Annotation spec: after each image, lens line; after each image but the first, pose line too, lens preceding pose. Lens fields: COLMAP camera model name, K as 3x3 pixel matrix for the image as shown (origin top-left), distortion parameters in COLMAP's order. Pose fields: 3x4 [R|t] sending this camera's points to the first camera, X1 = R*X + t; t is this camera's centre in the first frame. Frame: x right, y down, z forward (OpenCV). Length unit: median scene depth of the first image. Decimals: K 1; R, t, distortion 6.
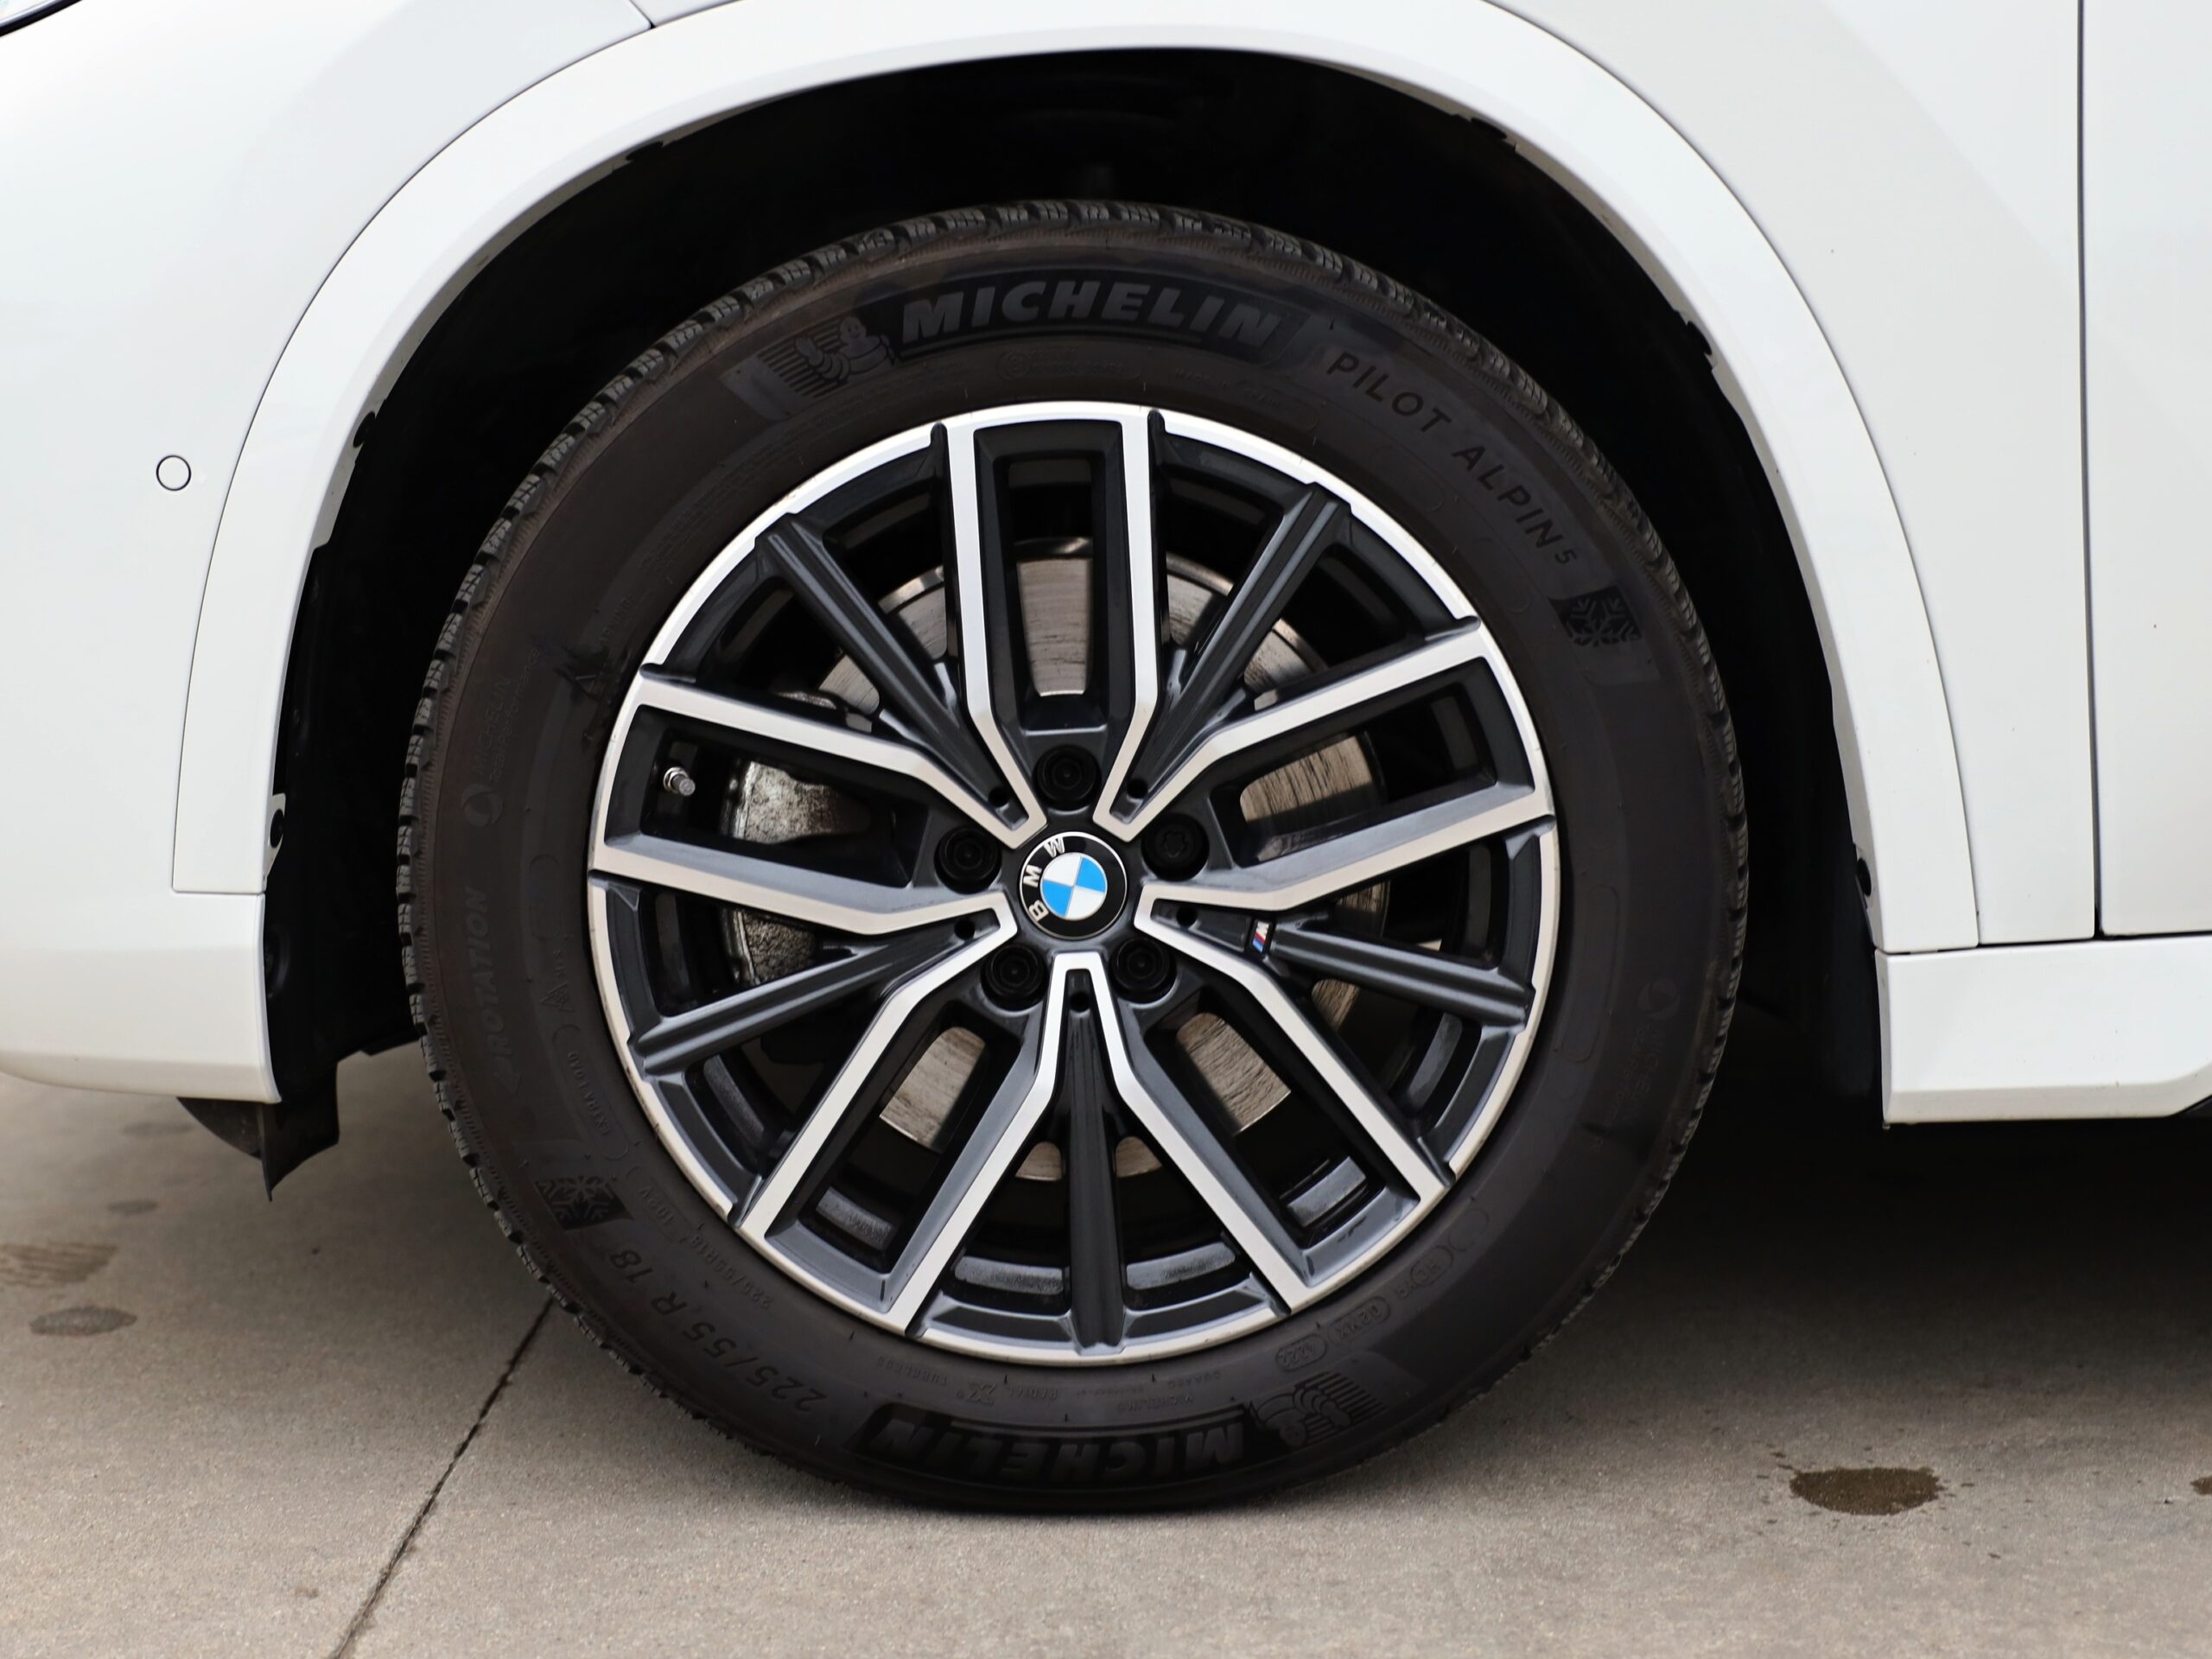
lens RADIAL K [[2342.5, 0, 1109.6], [0, 2342.5, 831.7], [0, 0, 1]] dist [-0.028166, 0.000000]
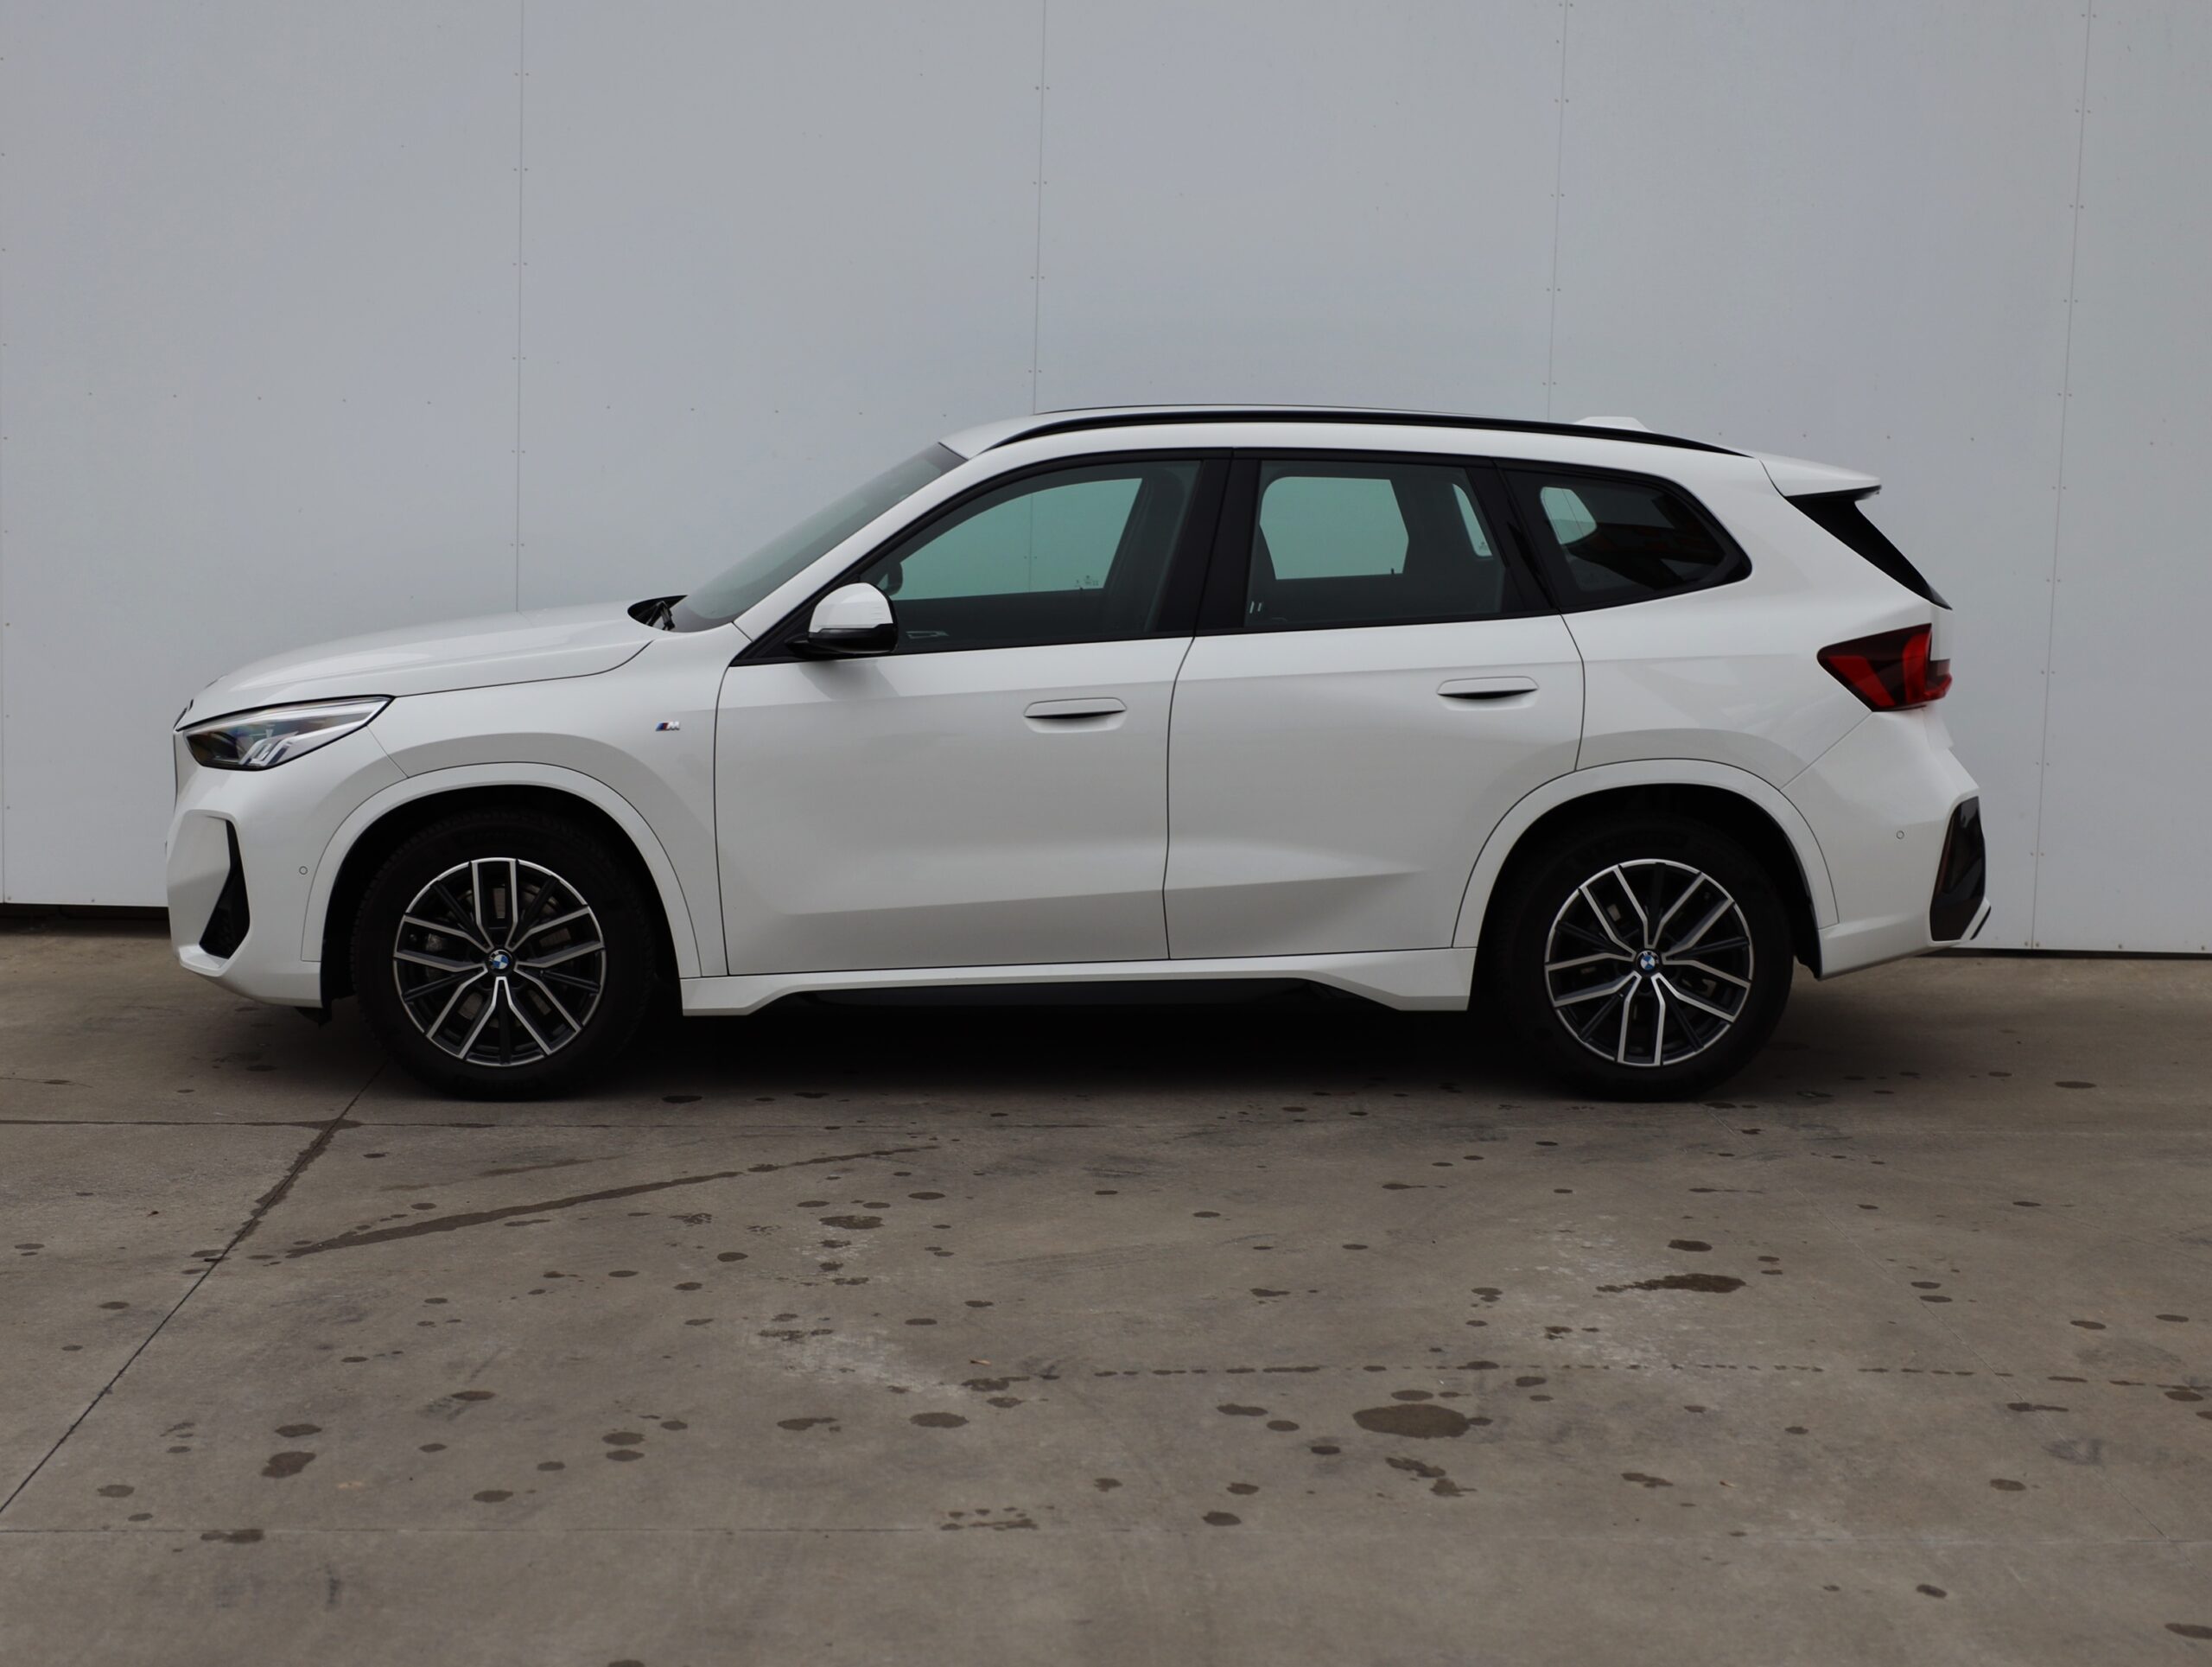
lens RADIAL K [[2558.2, 0, 1103.1], [0, 2558.2, 832.4], [0, 0, 1]] dist [-0.031904, 0.000000]
pose [[0.999787, 0.010665, 0.017657, 1.062613], [-0.011024, 0.999733, 0.020323, -0.341286], [-0.017435, -0.020513, 0.999638, -3.961832]]
